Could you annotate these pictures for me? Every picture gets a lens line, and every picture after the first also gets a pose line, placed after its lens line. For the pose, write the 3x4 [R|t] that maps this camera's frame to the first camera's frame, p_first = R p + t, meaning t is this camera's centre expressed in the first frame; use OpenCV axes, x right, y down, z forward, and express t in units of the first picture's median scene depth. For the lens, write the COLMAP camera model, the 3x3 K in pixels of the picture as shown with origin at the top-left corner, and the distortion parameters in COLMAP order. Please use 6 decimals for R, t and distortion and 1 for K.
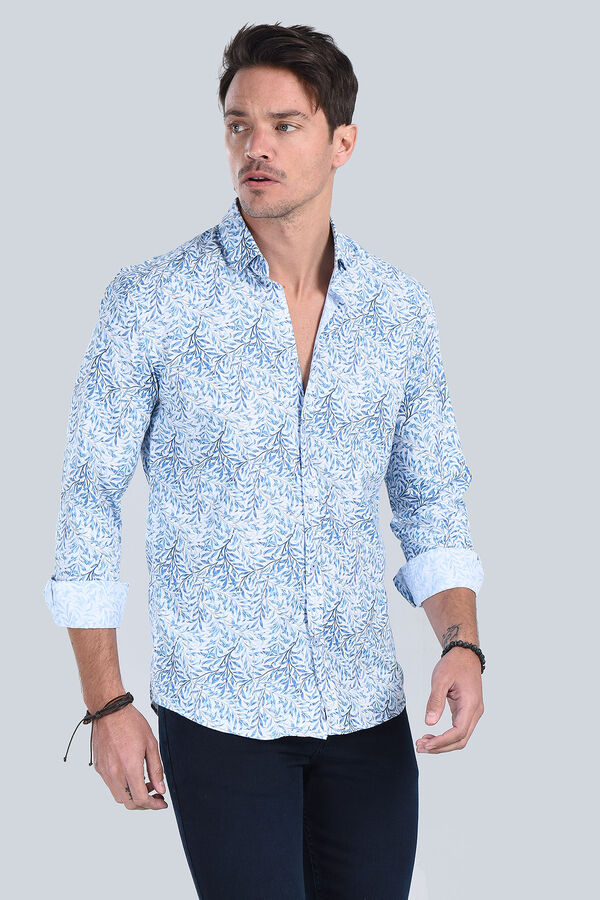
lens RADIAL K [[1305.1, 0, 300.0], [0, 1305.1, 450.0], [0, 0, 1]] dist [0.007909, 0.020642]
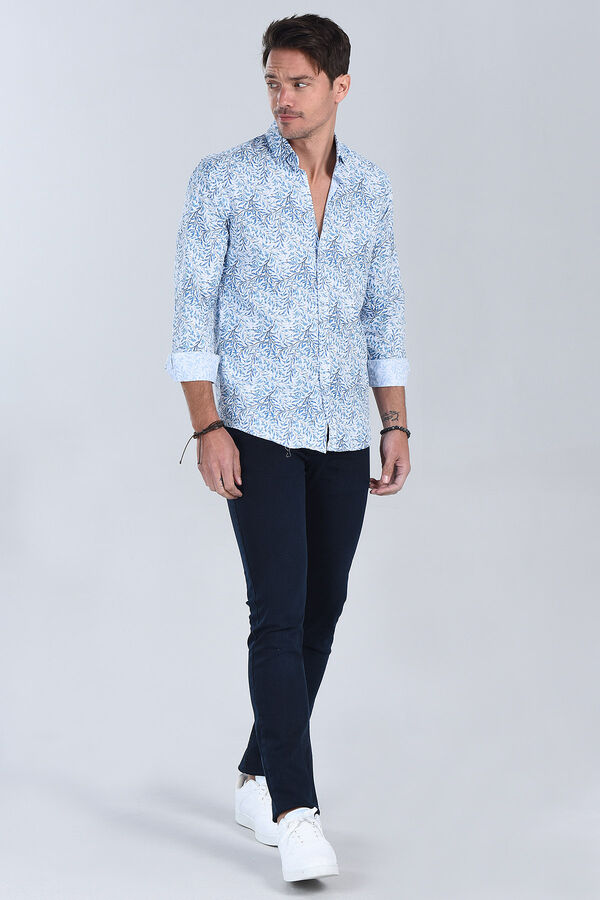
lens RADIAL K [[1550.5, 0, 300.0], [0, 1550.5, 450.0], [0, 0, 1]] dist [0.158299, -0.036944]
pose [[0.989619, 0.050906, -0.134398, 0.256032], [-0.032292, 0.990015, 0.137211, -0.048082], [0.140041, -0.131446, 0.981382, -0.949140]]
